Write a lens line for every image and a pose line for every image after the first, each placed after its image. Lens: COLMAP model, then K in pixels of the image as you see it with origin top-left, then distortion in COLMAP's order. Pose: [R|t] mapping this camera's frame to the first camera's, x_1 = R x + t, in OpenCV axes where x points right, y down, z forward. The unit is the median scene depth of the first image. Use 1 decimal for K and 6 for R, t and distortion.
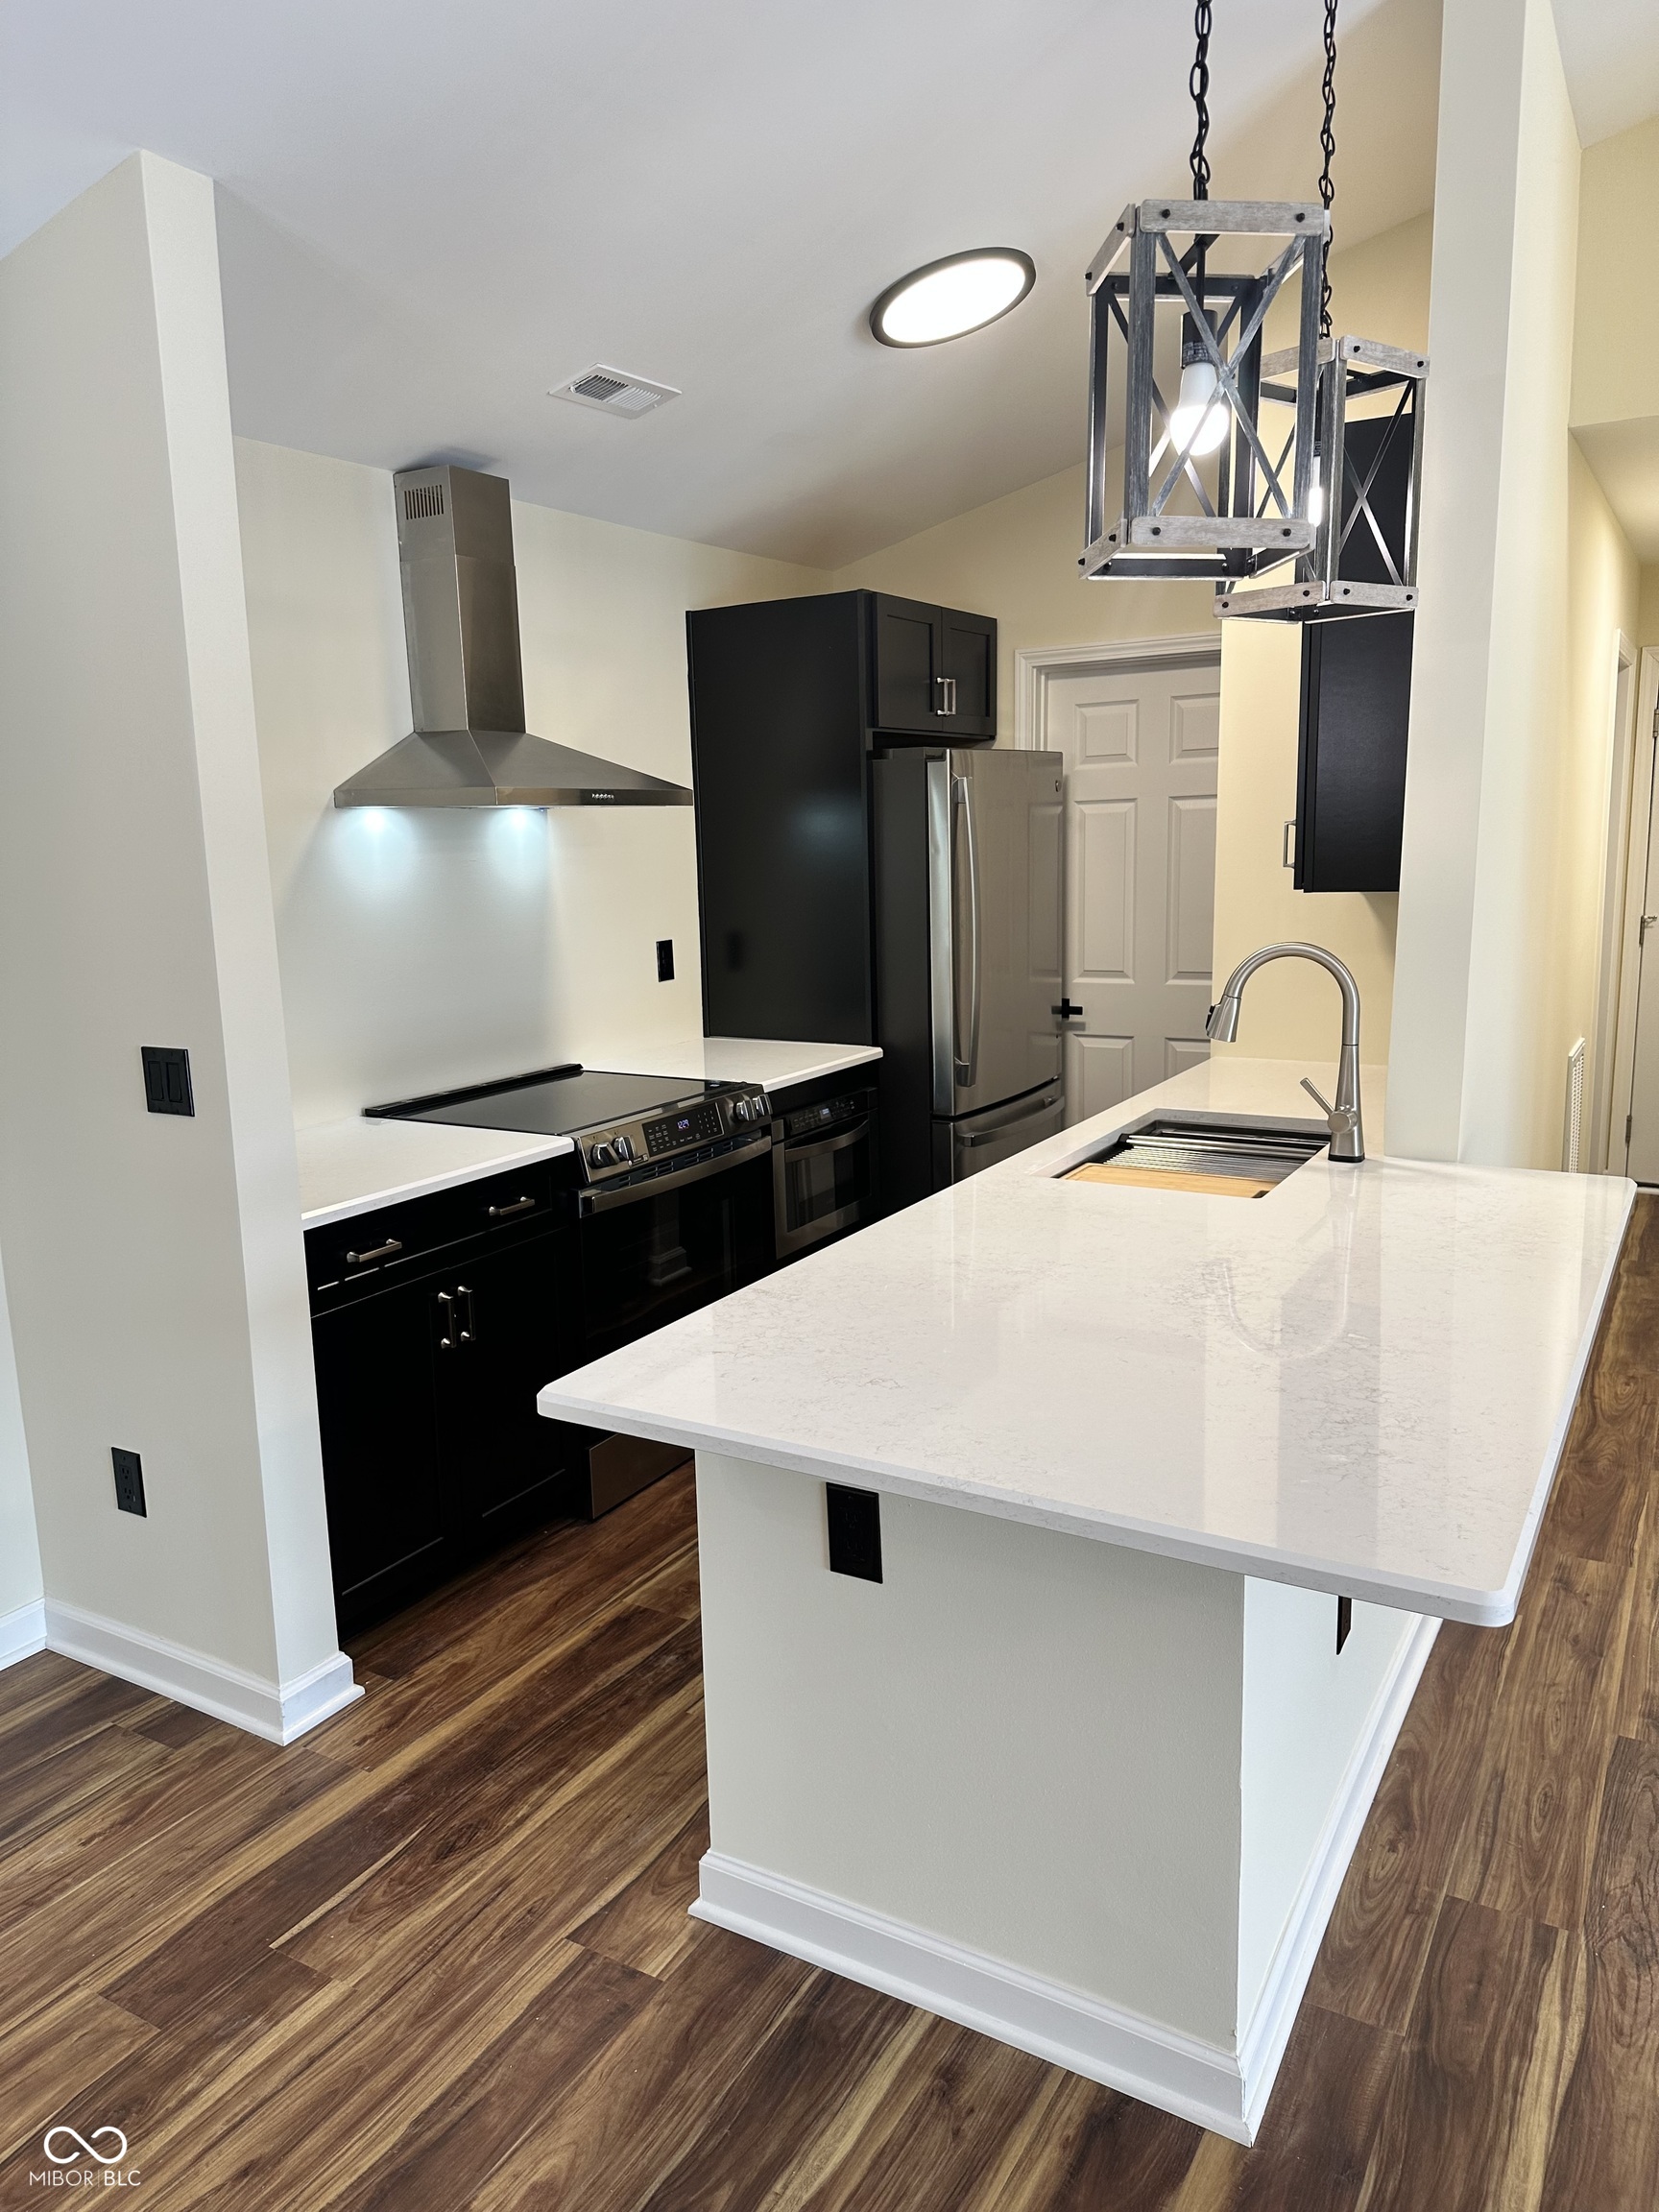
lens RADIAL K [[1539.5, 0, 815.7], [0, 1539.5, 1098.5], [0, 0, 1]] dist [0.073862, -0.096163]
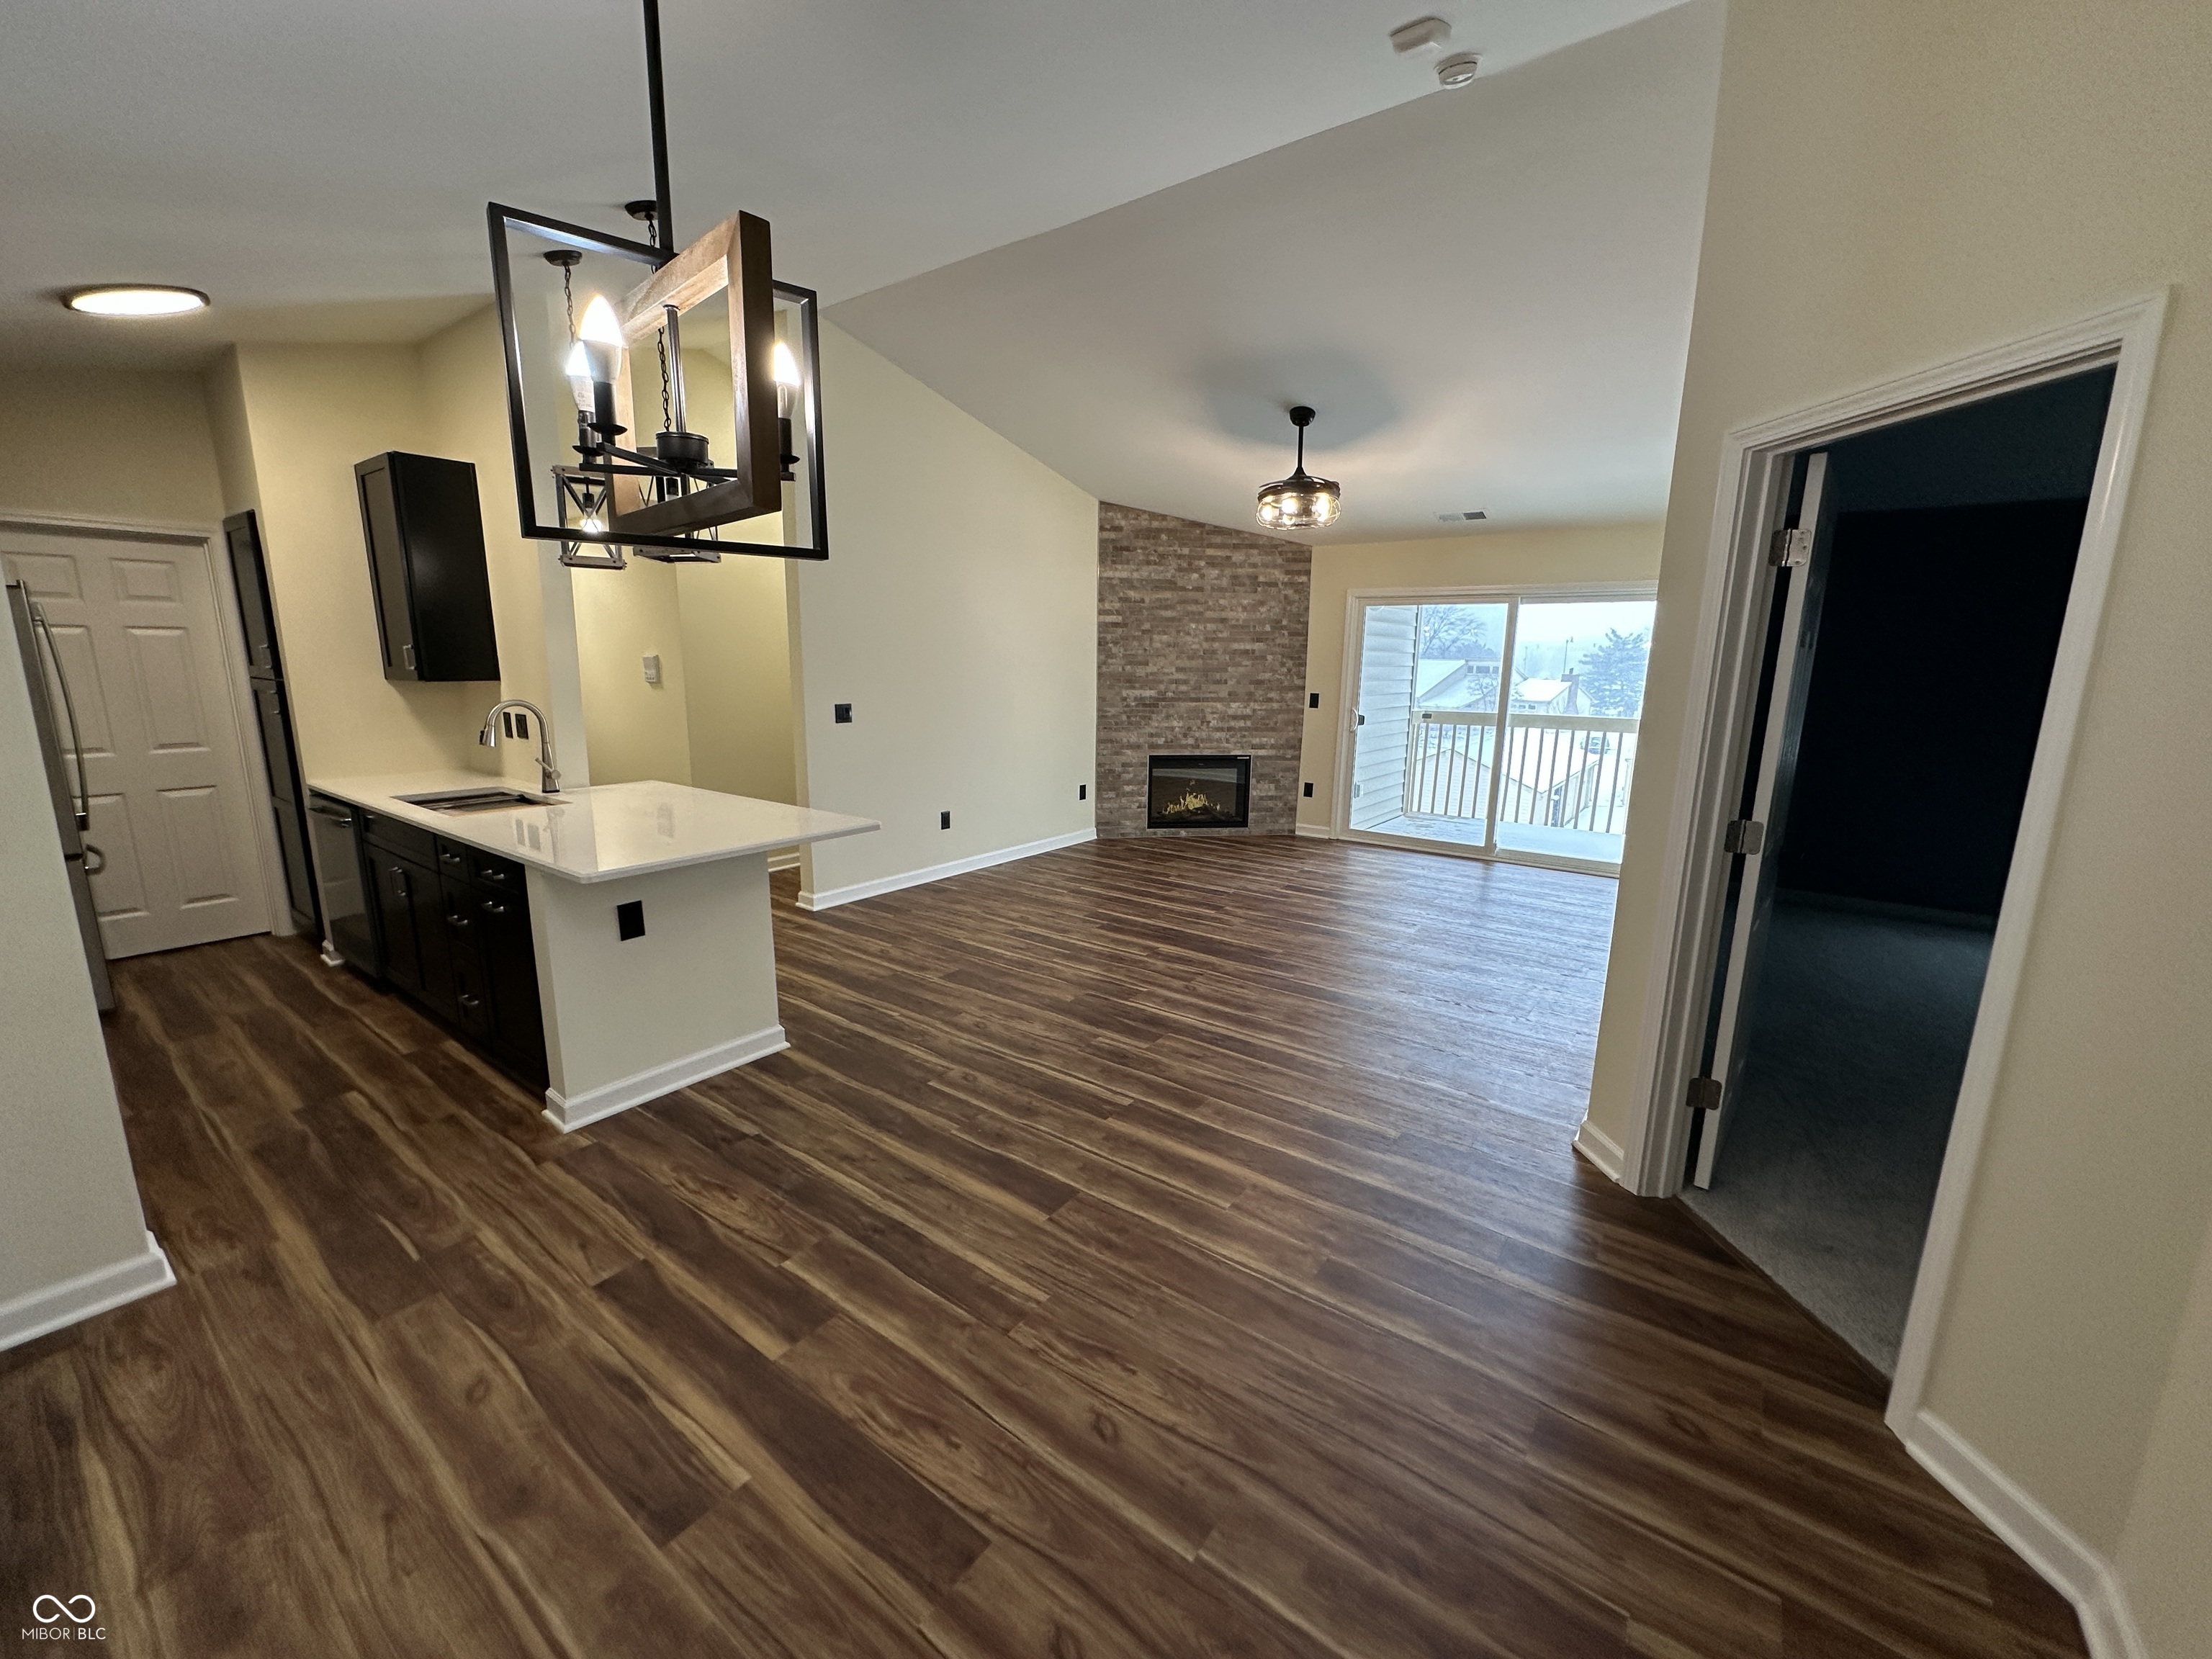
lens RADIAL K [[883.2, 0, 1103.0], [0, 883.2, 824.8], [0, 0, 1]] dist [-0.005192, 0.001040]
pose [[0.104709, -0.159960, 0.981554, -0.840844], [0.159736, 0.976871, 0.142156, 0.029252], [-0.981591, 0.141904, 0.127838, 0.023313]]
